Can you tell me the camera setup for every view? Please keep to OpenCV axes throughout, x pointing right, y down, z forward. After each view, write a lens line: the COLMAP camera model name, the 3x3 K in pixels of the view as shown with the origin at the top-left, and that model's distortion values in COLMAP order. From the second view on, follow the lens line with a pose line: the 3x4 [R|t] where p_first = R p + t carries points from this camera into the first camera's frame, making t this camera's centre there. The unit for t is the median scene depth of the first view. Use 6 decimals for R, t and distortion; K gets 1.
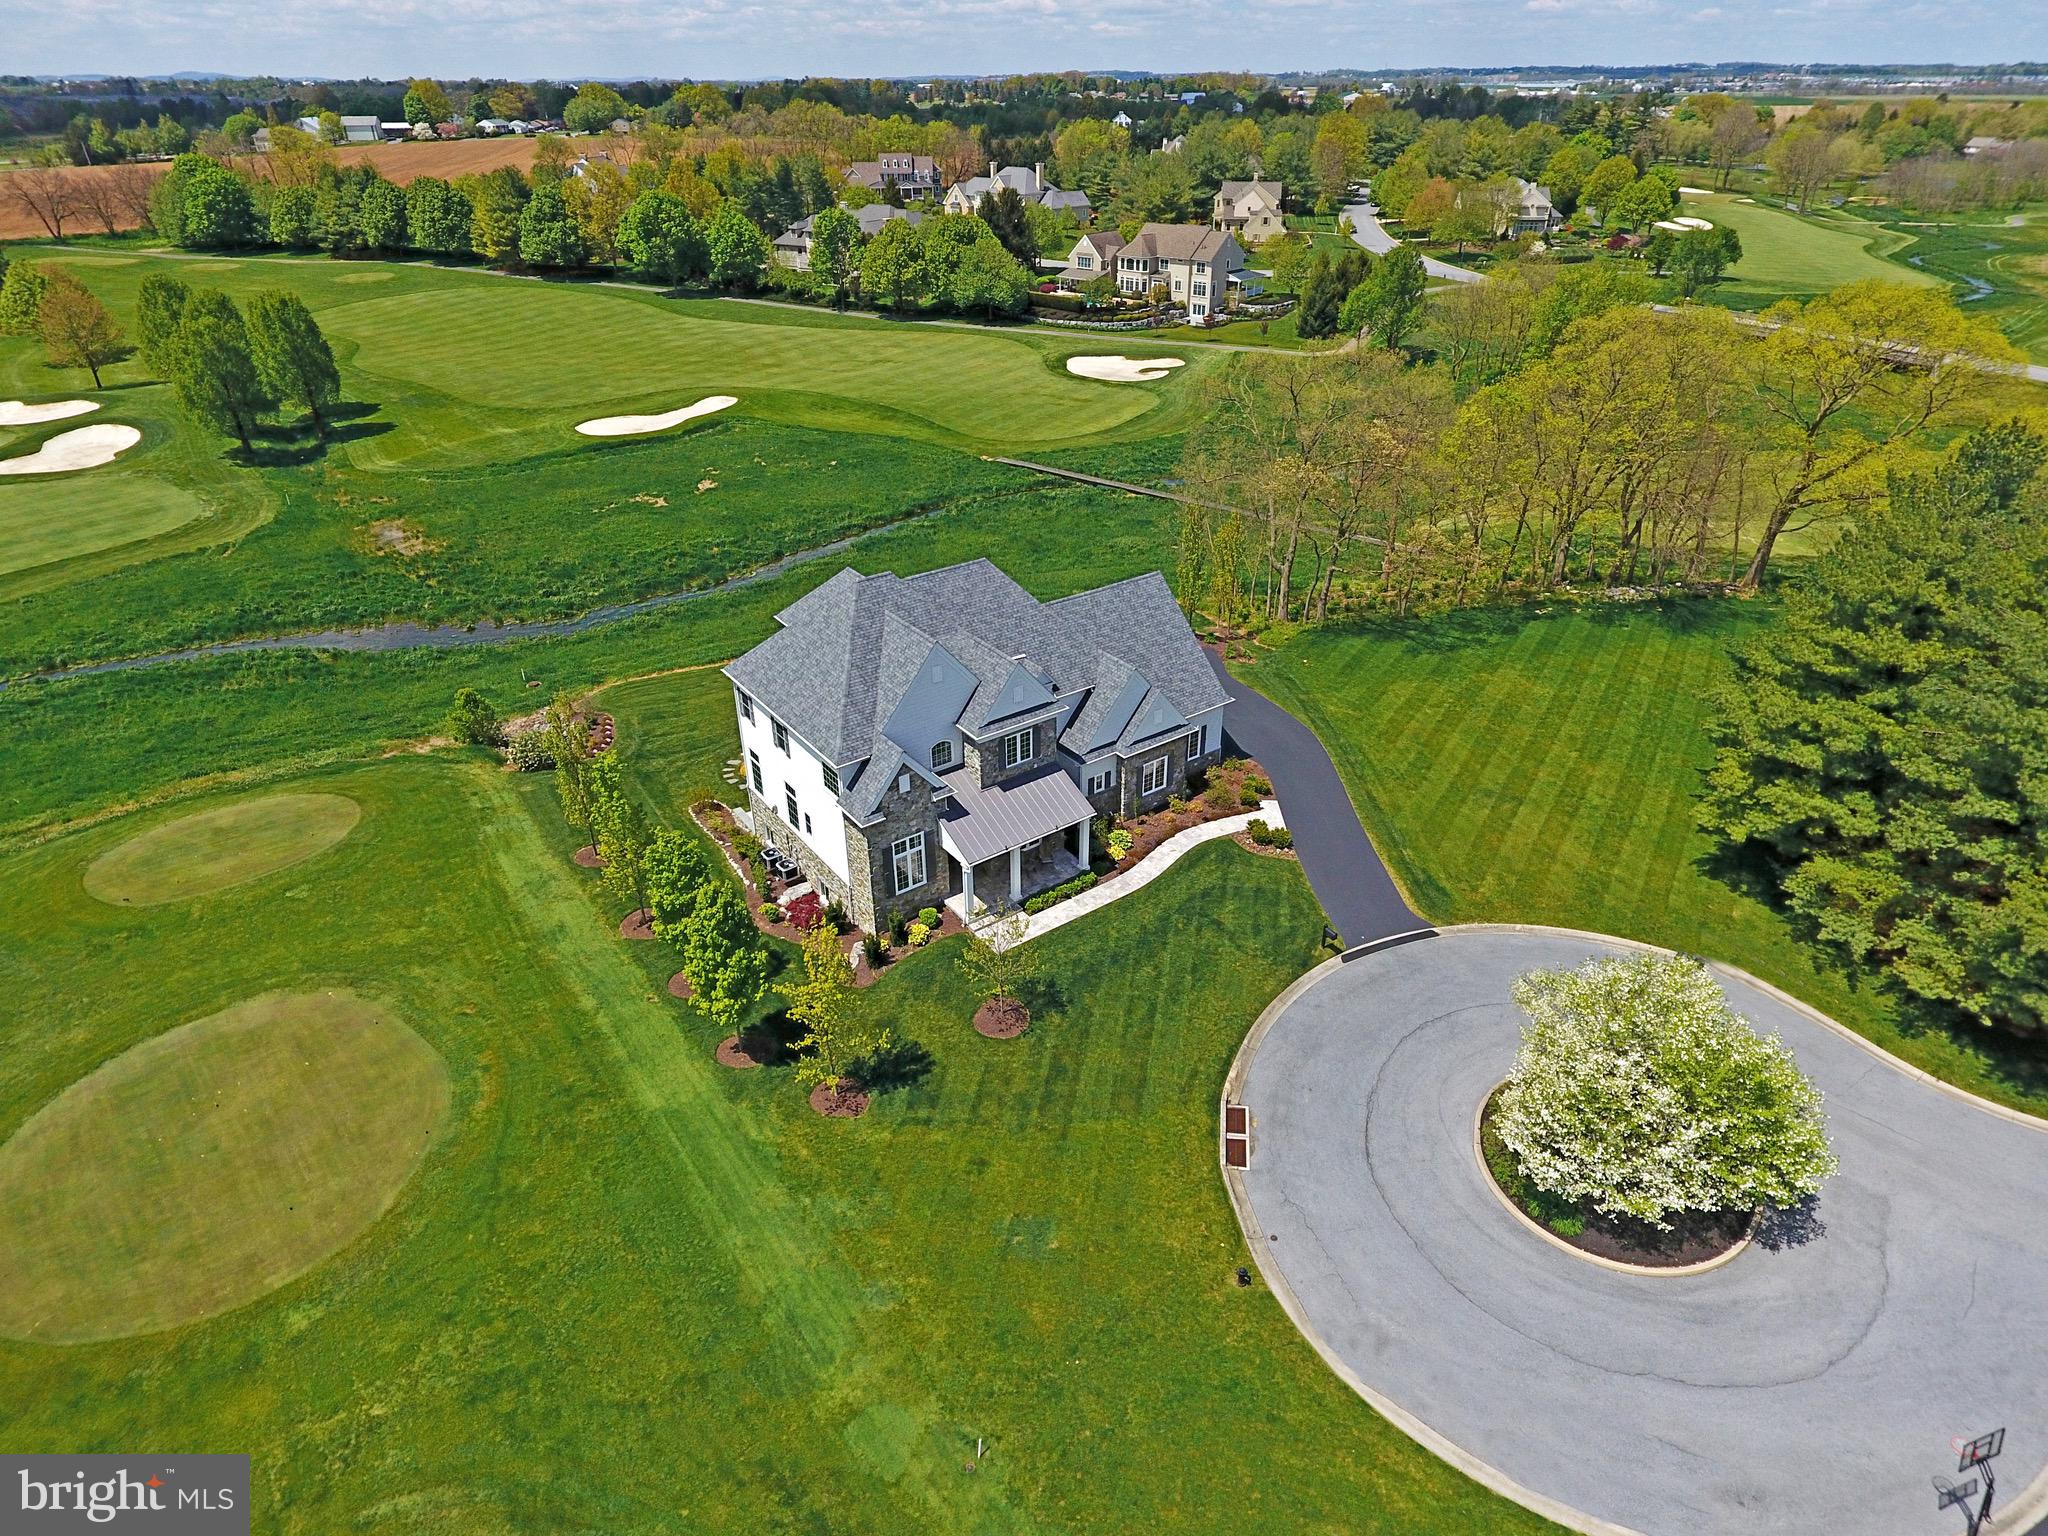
lens RADIAL K [[1160.1, 0, 1013.4], [0, 1160.1, 737.2], [0, 0, 1]] dist [-0.004879, 0.000581]
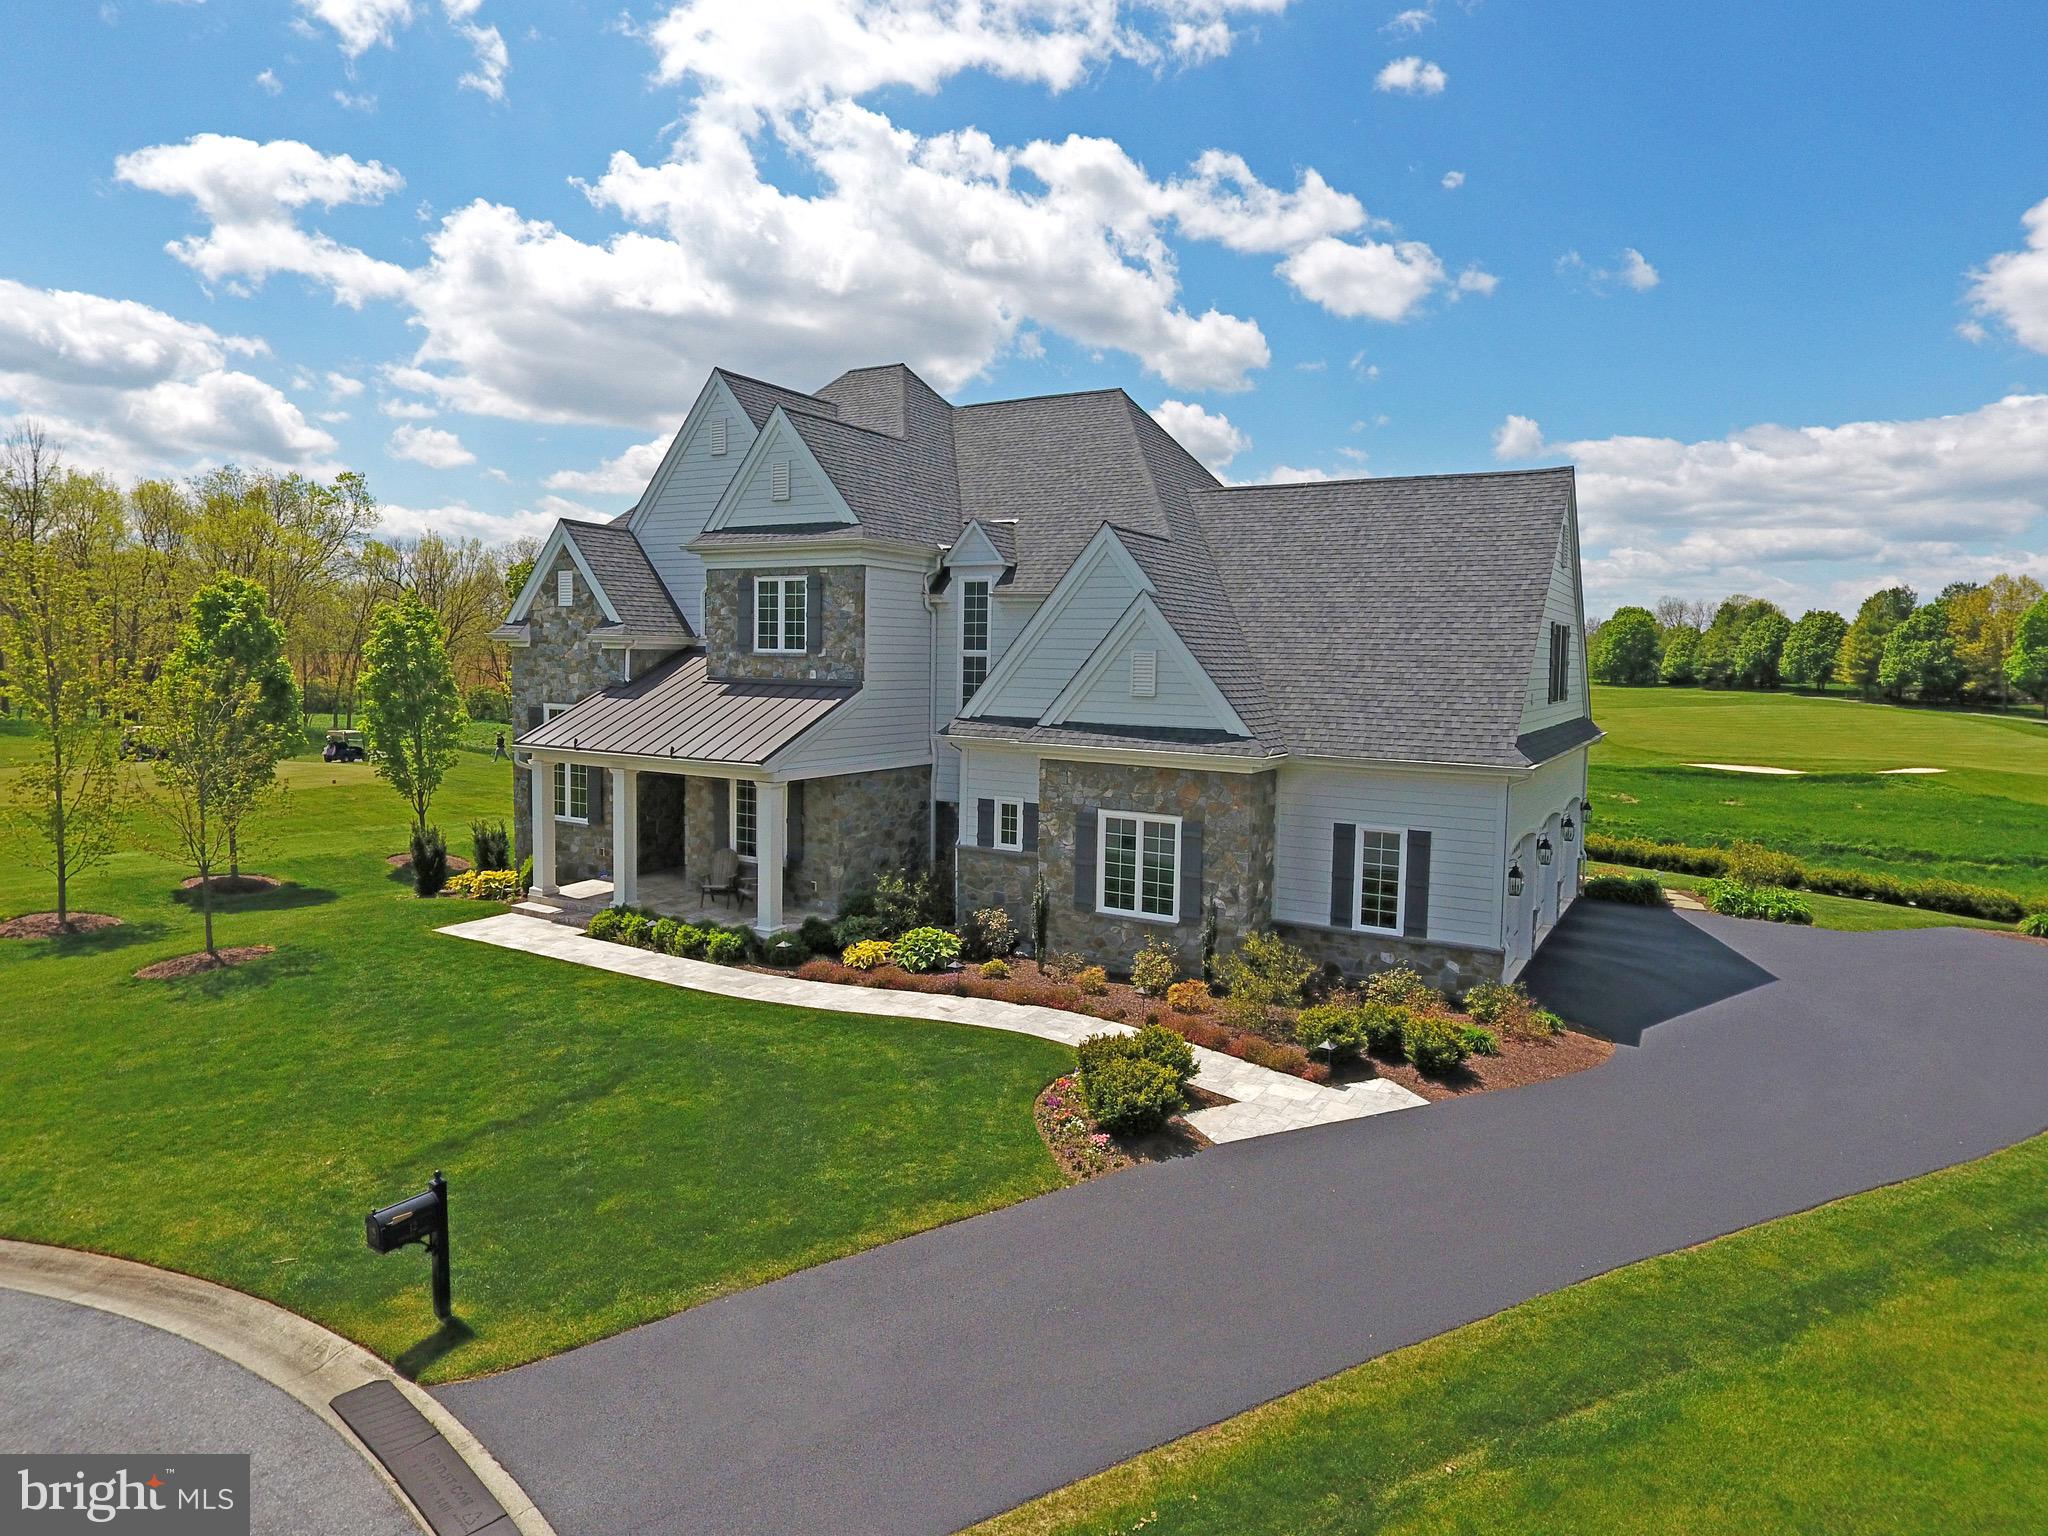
lens RADIAL K [[1178.3, 0, 1044.9], [0, 1178.3, 741.2], [0, 0, 1]] dist [-0.005677, 0.000926]
pose [[0.418793, 0.087760, -0.903831, 0.442289], [-0.459831, 0.878771, -0.127737, 0.060697], [0.783050, 0.469105, 0.408378, 0.848290]]
